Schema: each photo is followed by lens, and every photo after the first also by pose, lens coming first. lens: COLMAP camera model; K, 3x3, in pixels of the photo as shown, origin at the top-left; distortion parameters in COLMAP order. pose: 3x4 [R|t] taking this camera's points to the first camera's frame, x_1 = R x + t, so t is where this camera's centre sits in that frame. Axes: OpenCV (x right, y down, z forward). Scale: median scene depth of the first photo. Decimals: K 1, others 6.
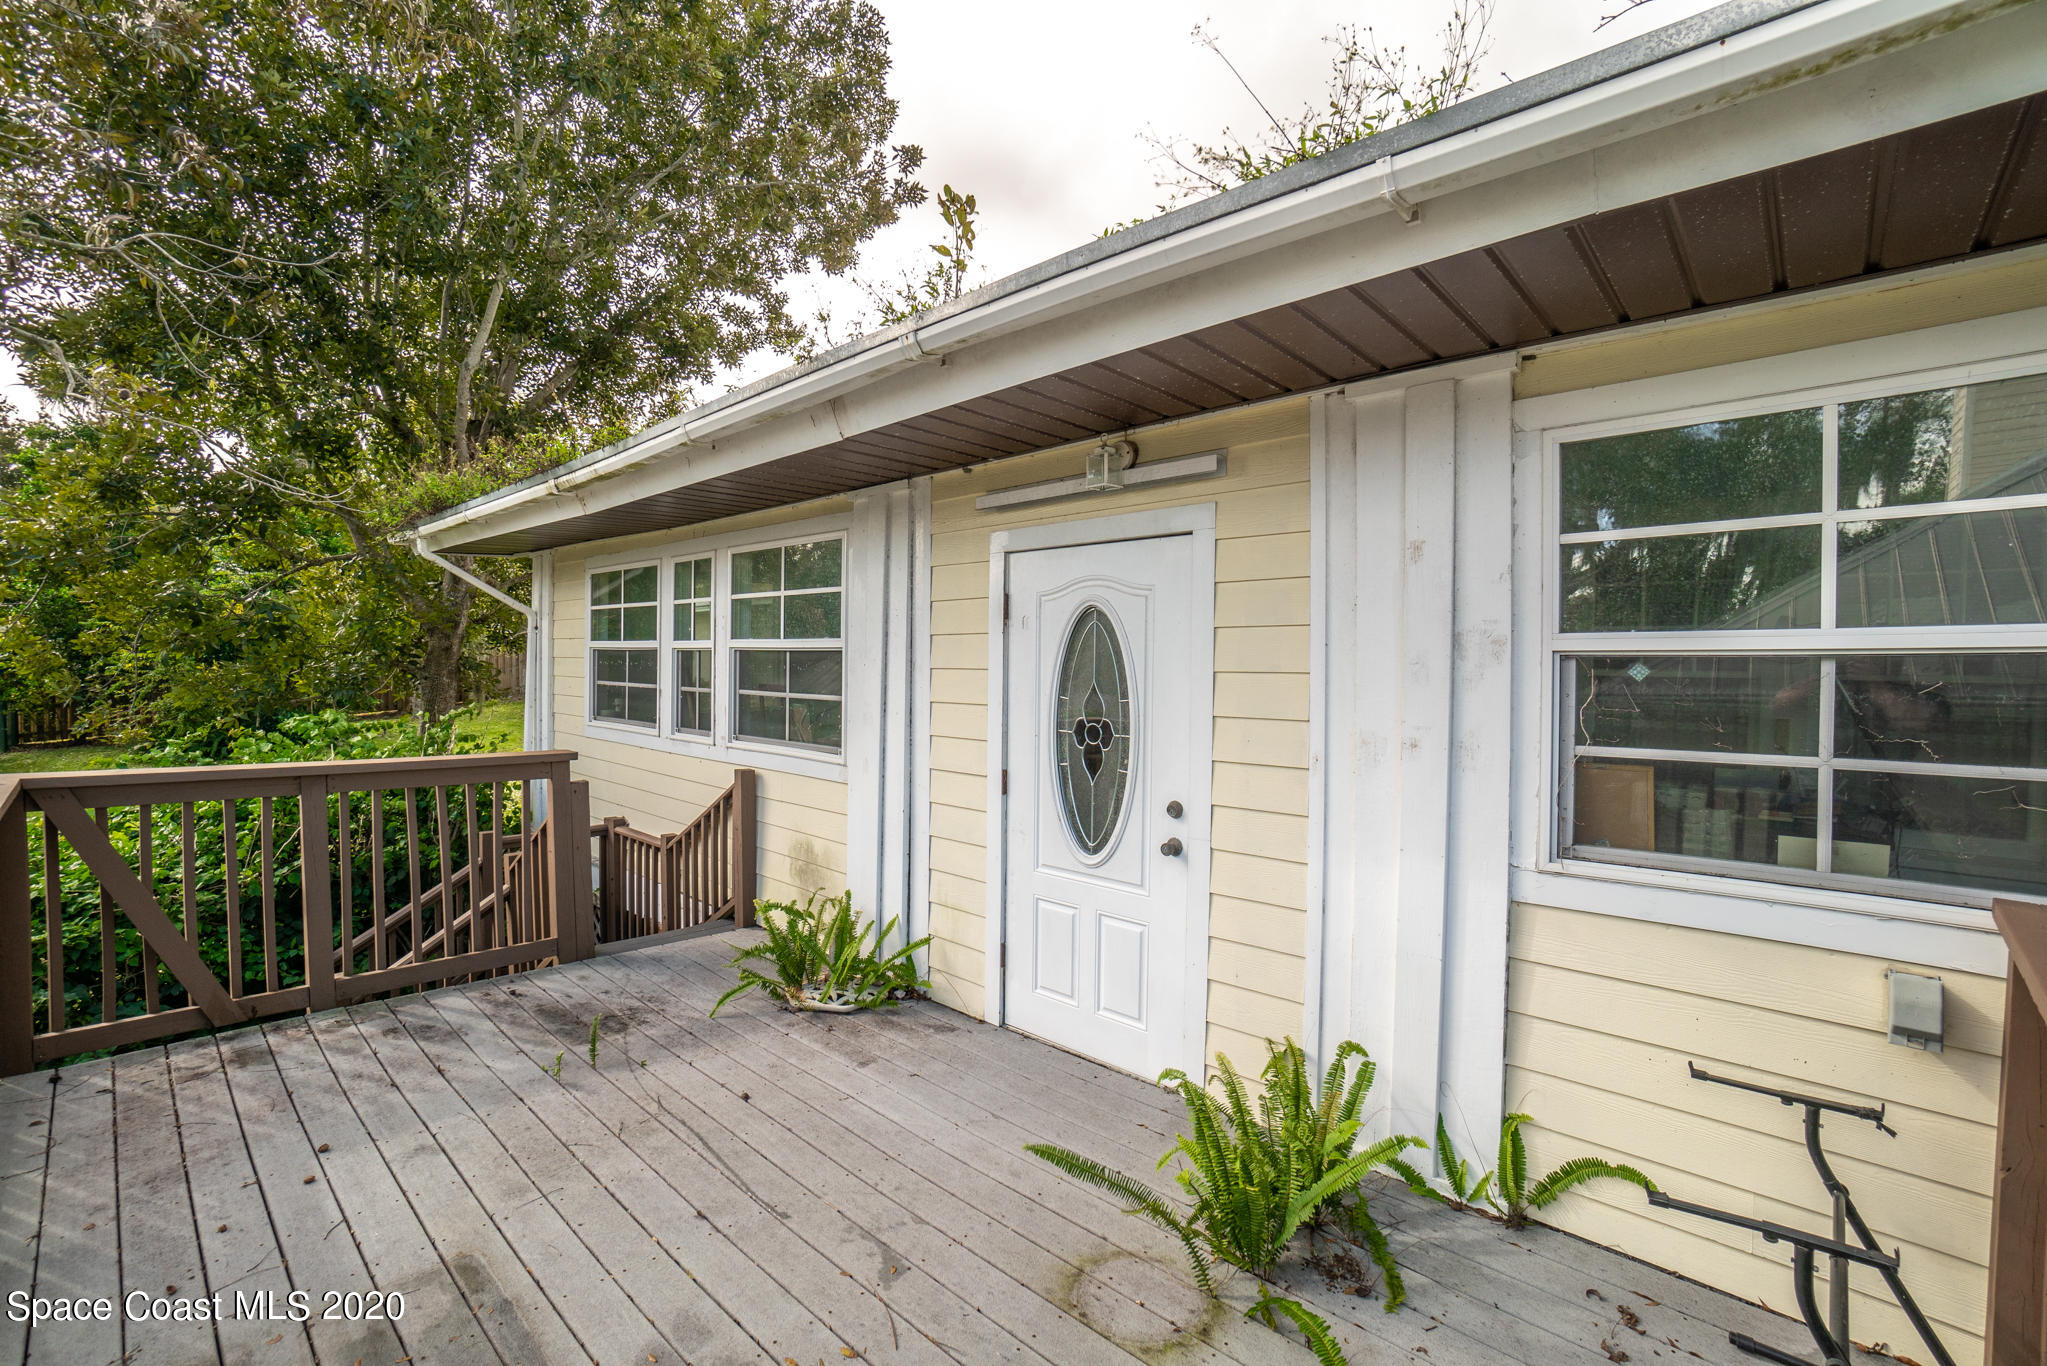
lens RADIAL K [[925.9, 0, 1010.7], [0, 925.9, 679.8], [0, 0, 1]] dist [-0.055118, 0.018898]
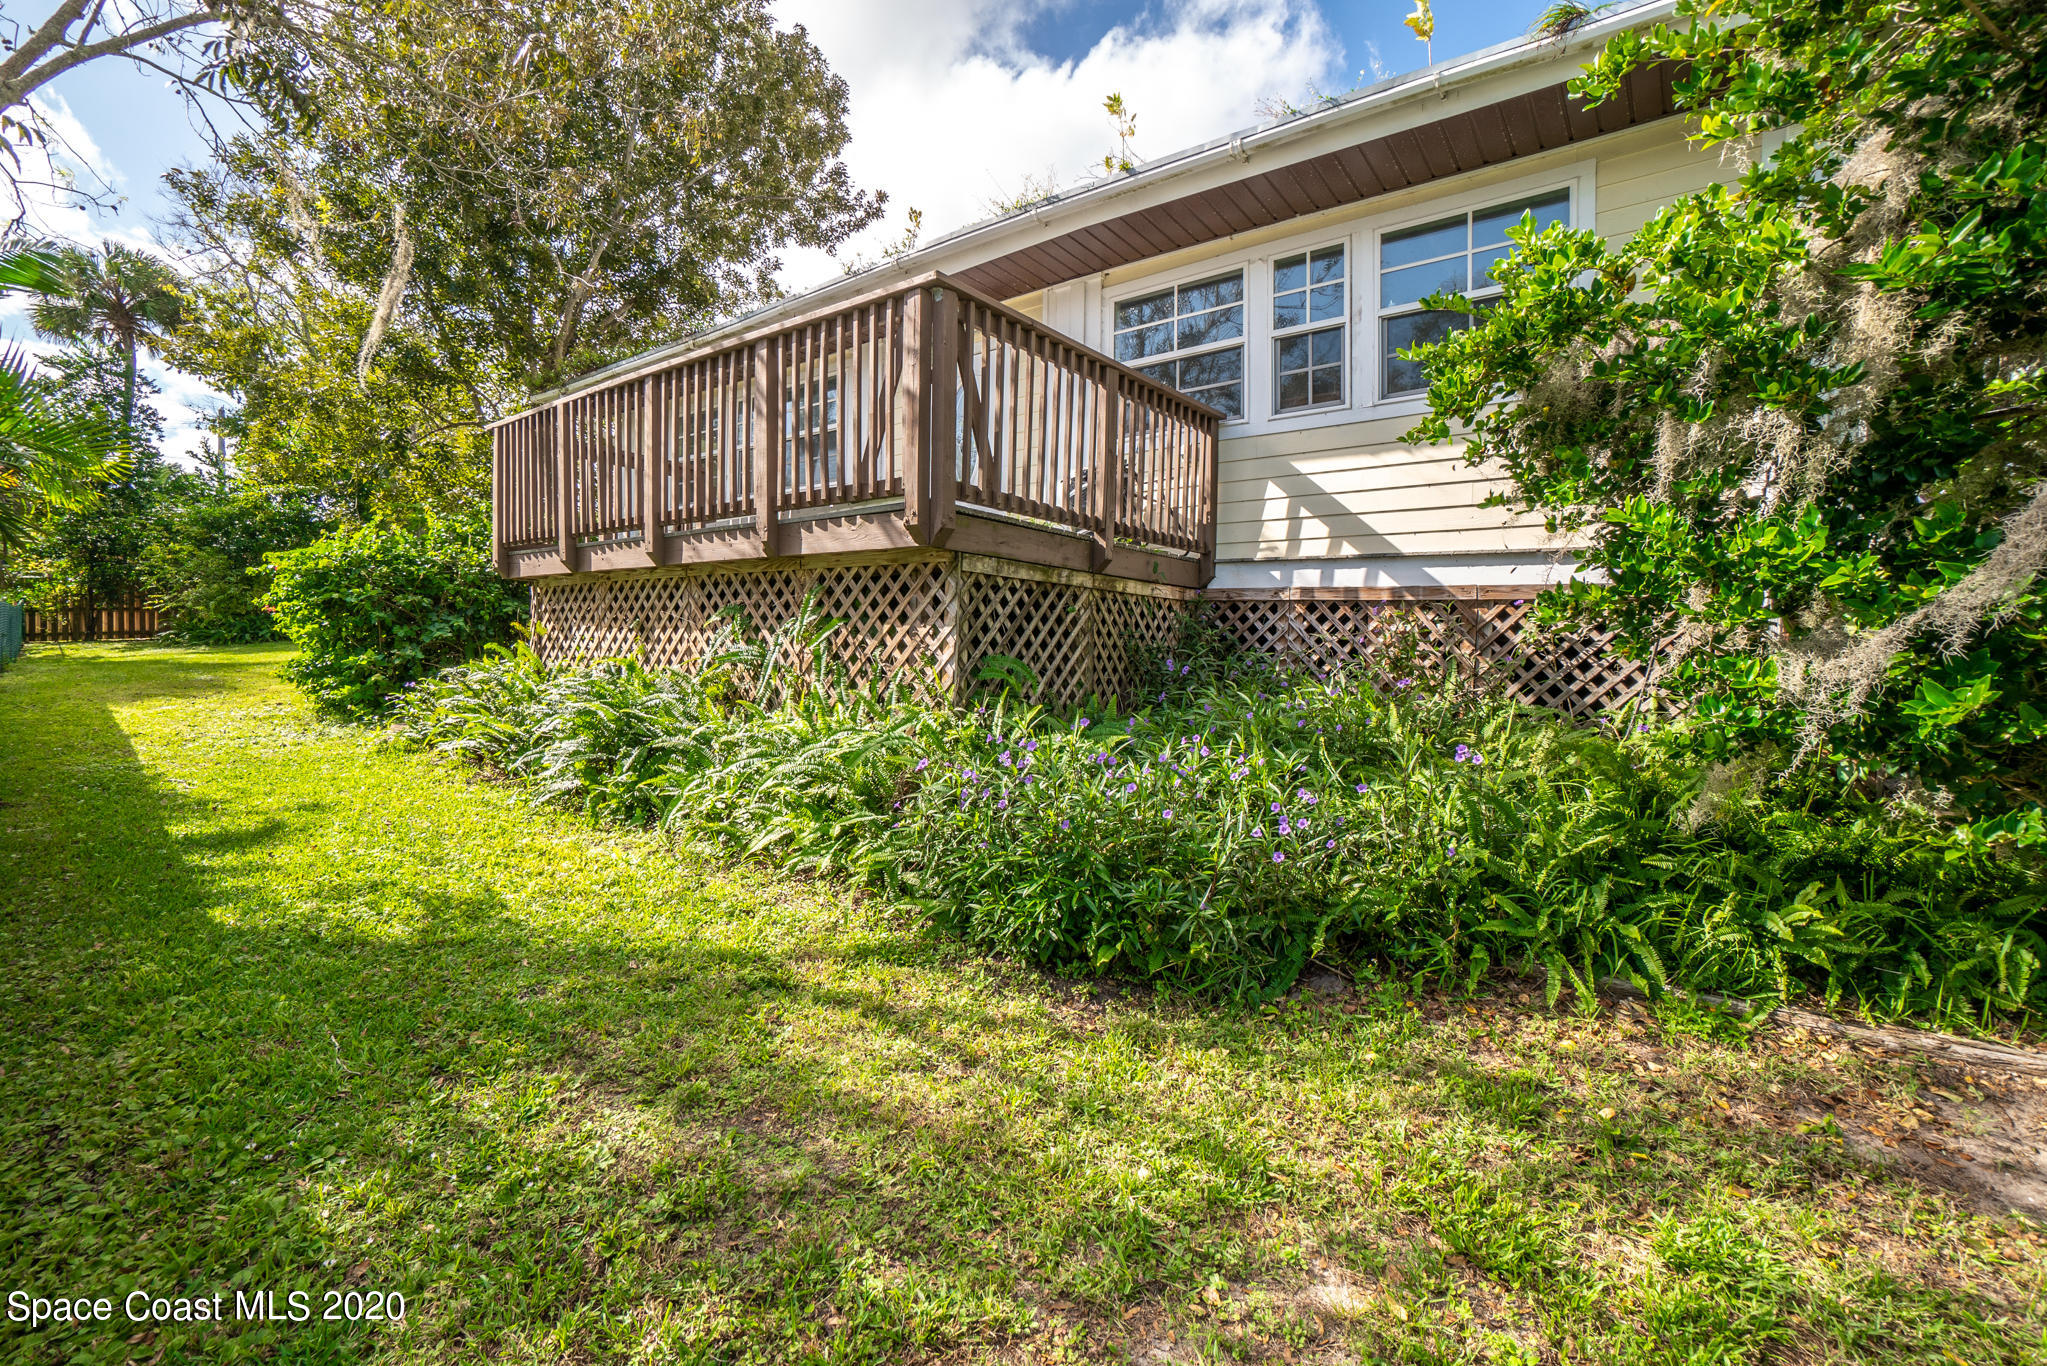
lens RADIAL K [[925.9, 0, 1010.7], [0, 925.9, 679.8], [0, 0, 1]] dist [-0.055118, 0.018898]
pose [[0.996797, 0.017193, 0.078099, 0.010312], [-0.017304, 0.999850, 0.000746, 0.227148], [-0.078074, -0.002095, 0.996945, -0.459005]]
